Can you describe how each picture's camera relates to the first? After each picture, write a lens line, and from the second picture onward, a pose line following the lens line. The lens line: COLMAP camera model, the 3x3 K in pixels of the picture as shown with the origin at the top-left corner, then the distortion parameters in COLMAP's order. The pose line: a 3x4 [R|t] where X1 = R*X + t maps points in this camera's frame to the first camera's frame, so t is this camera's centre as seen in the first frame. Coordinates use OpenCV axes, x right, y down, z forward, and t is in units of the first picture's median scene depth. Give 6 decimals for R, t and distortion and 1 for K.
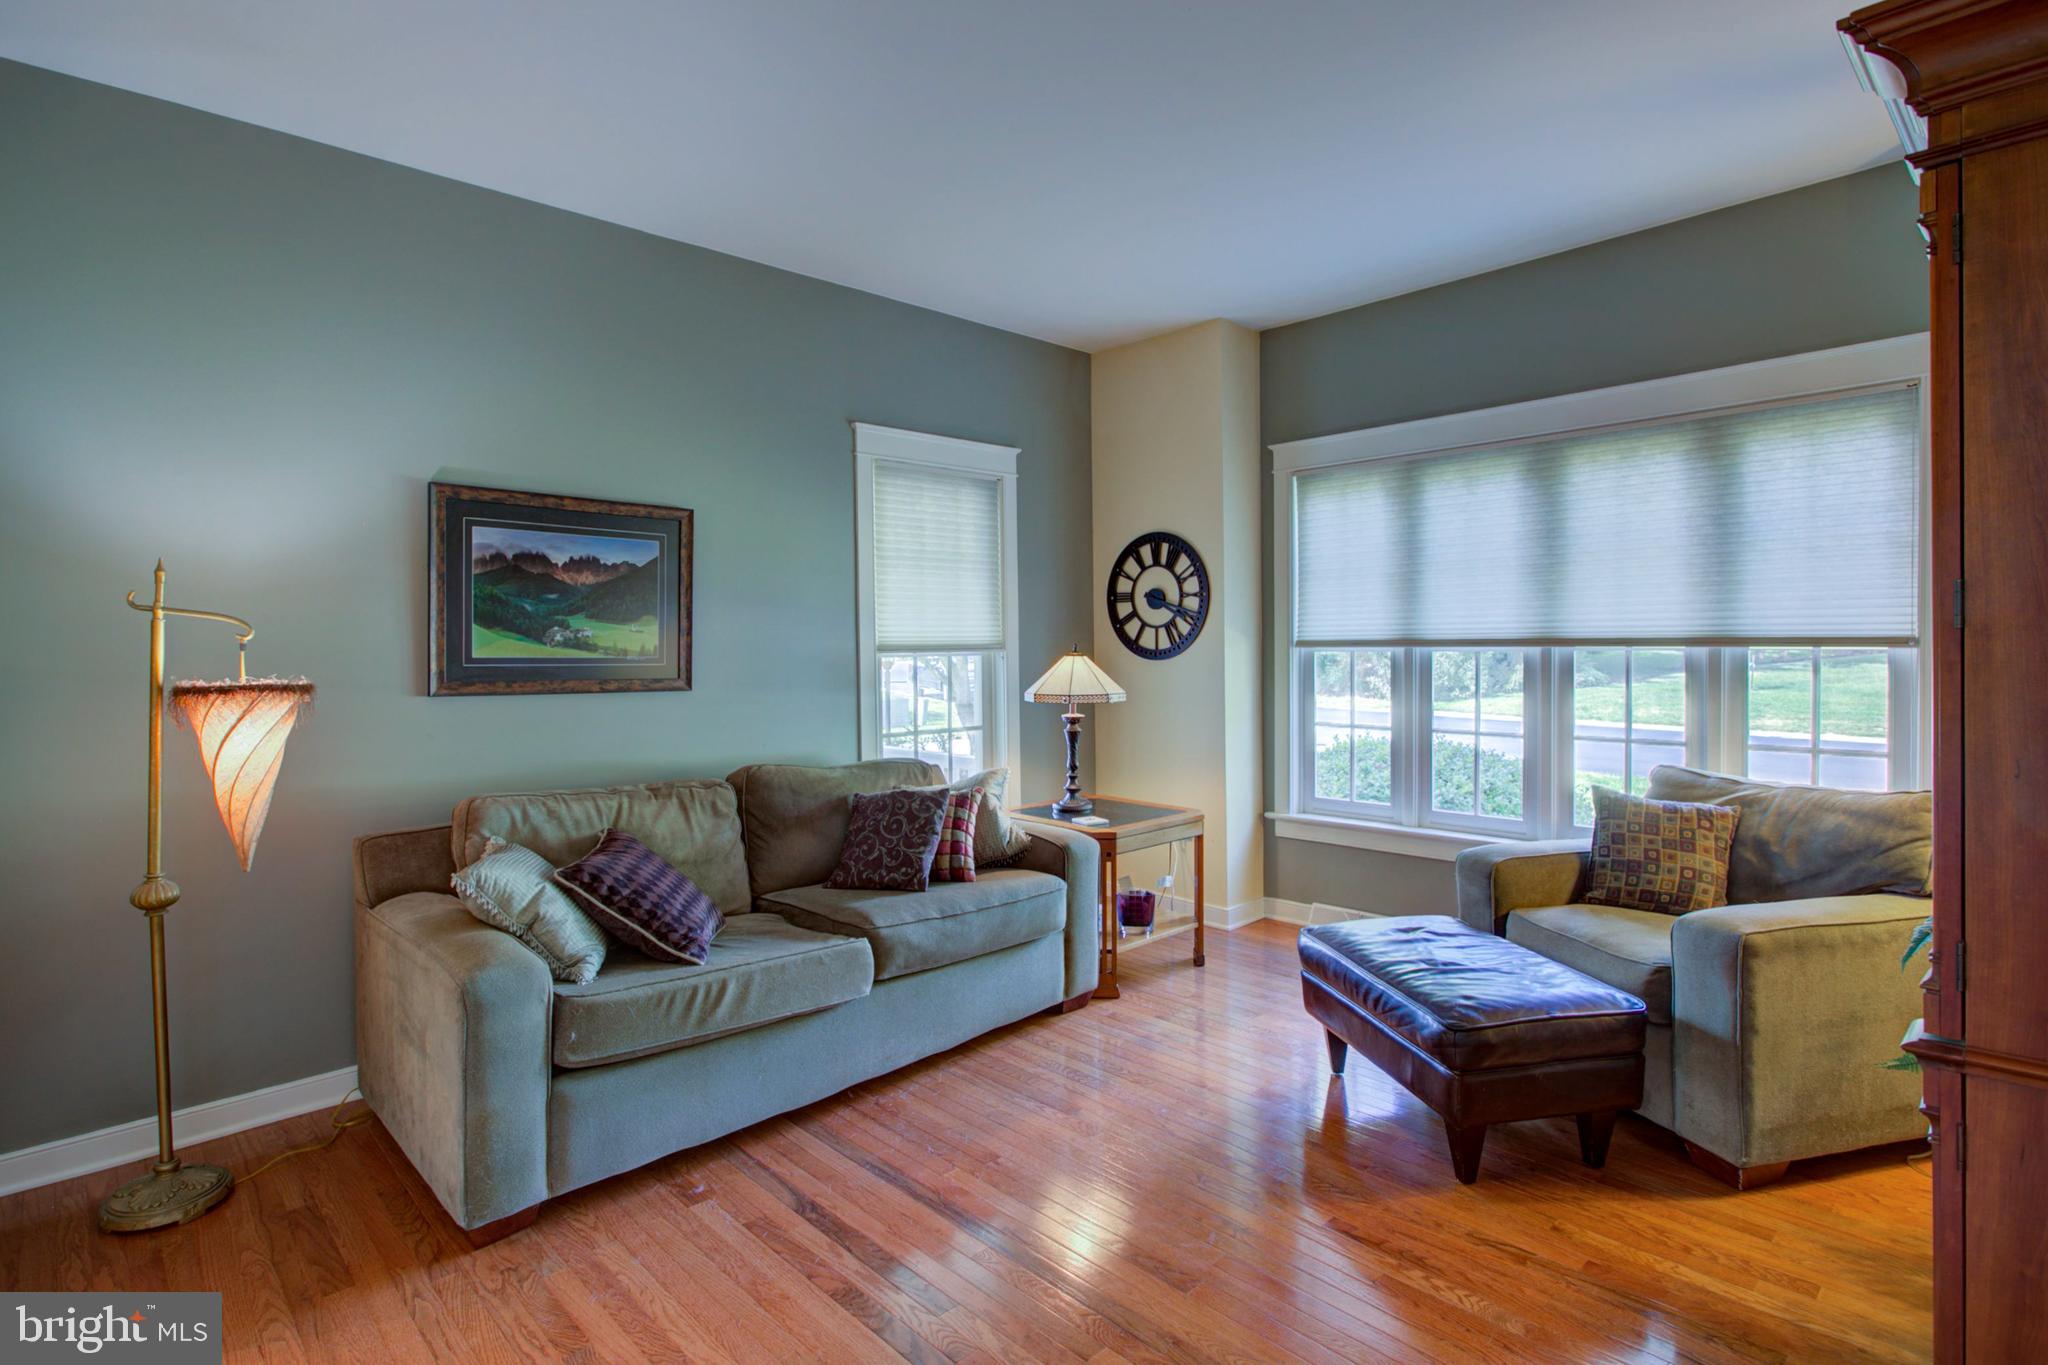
lens RADIAL K [[1016.8, 0, 1005.5], [0, 1016.8, 676.0], [0, 0, 1]] dist [0.001238, 0.000352]
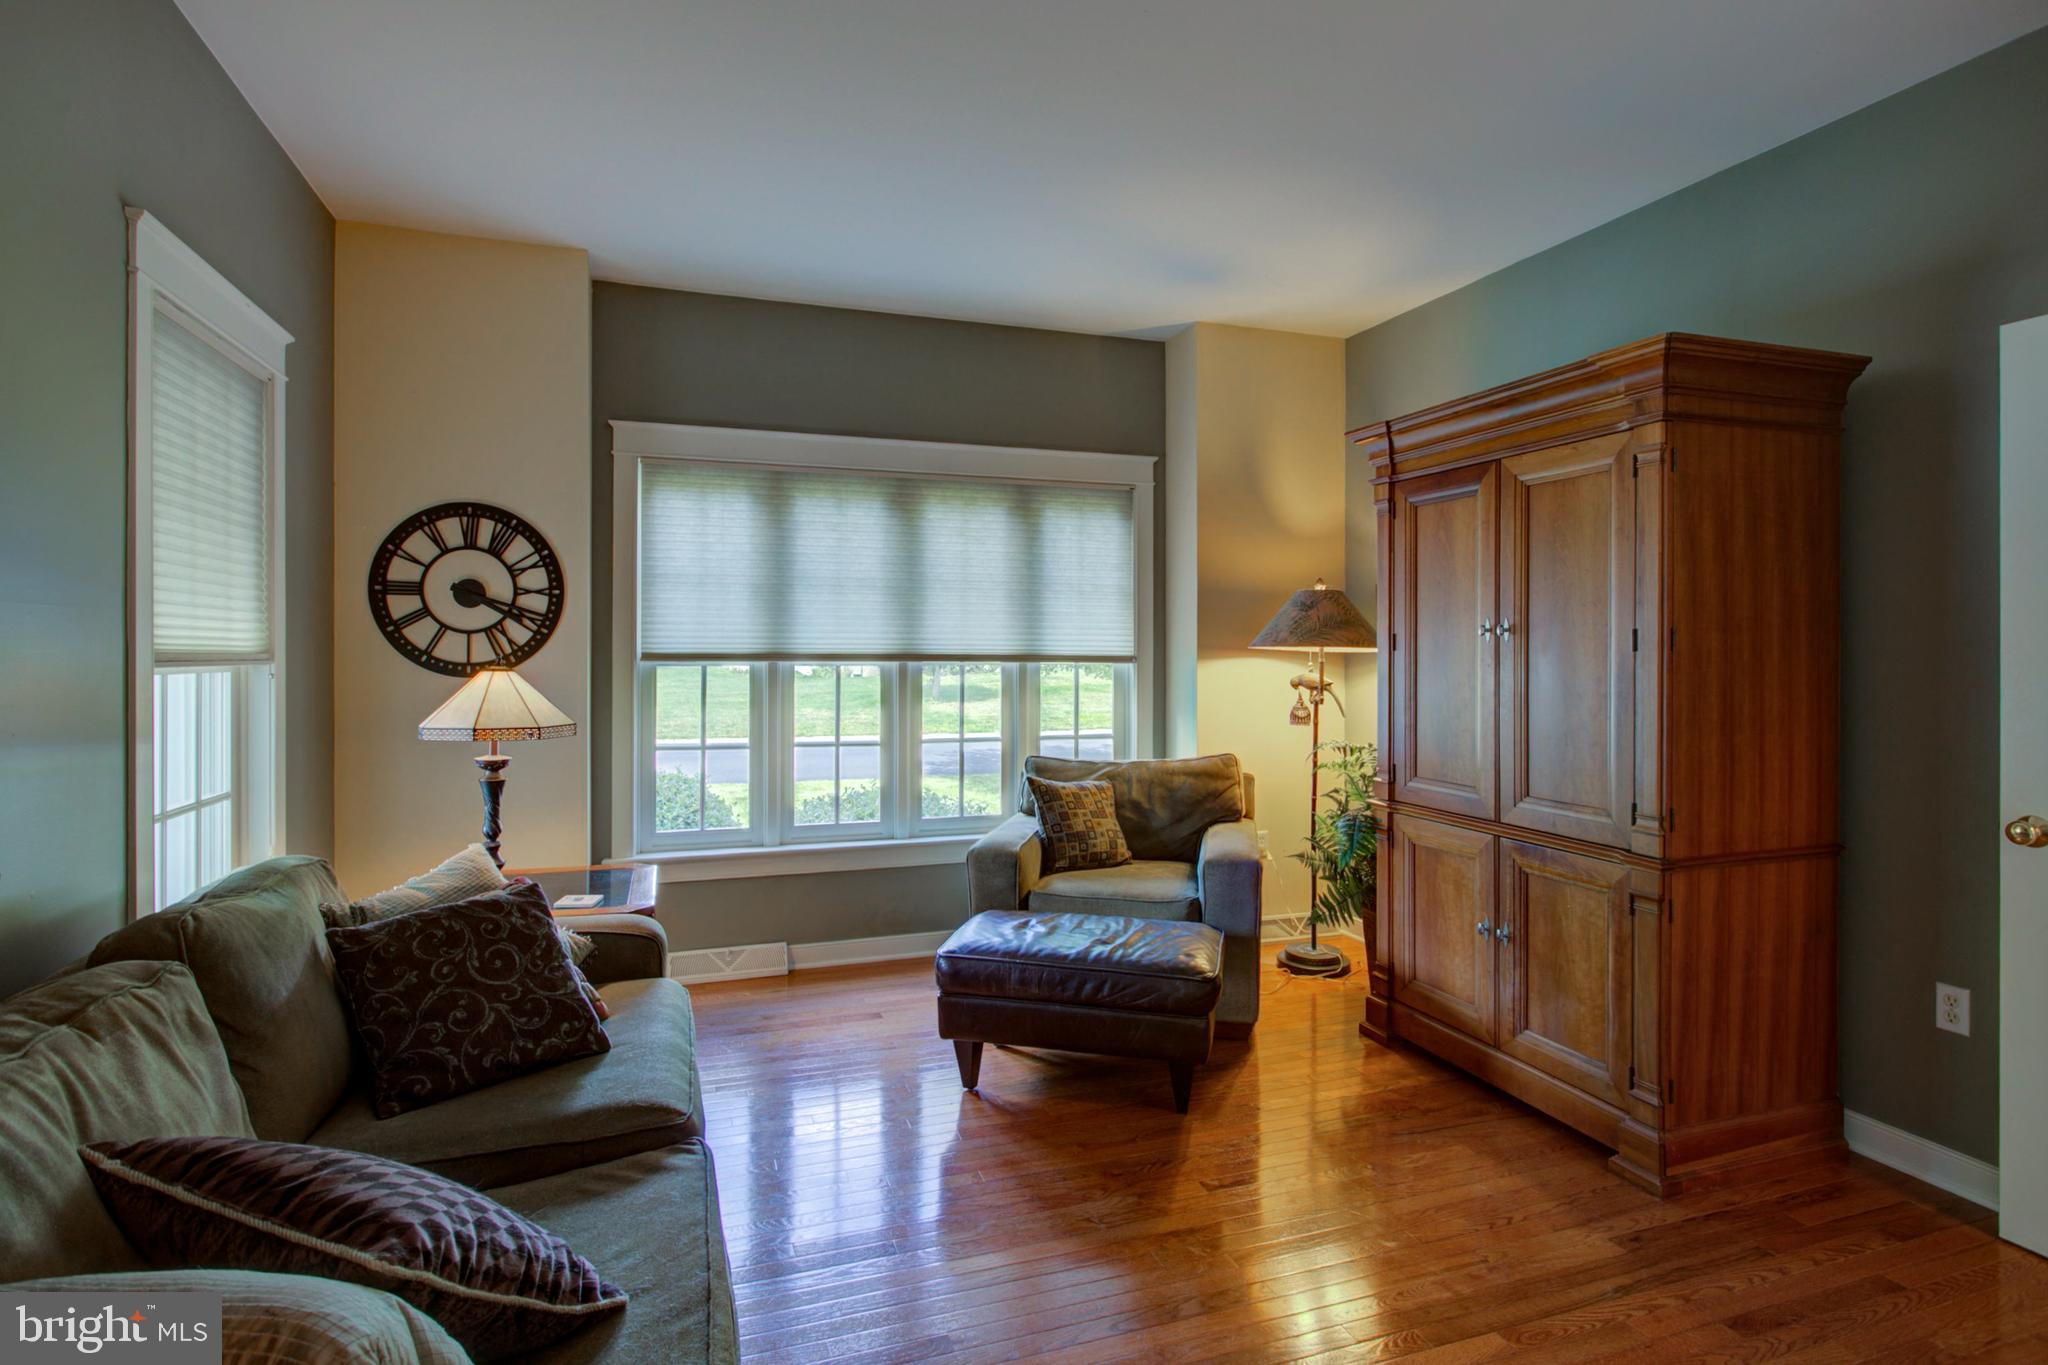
lens RADIAL K [[1038.8, 0, 1024.3], [0, 1038.8, 657.1], [0, 0, 1]] dist [-0.018962, -0.000286]
pose [[0.410579, 0.009561, 0.911775, -0.379929], [0.022885, 0.999522, -0.020787, -0.005689], [-0.911538, 0.029401, 0.410164, 0.346391]]
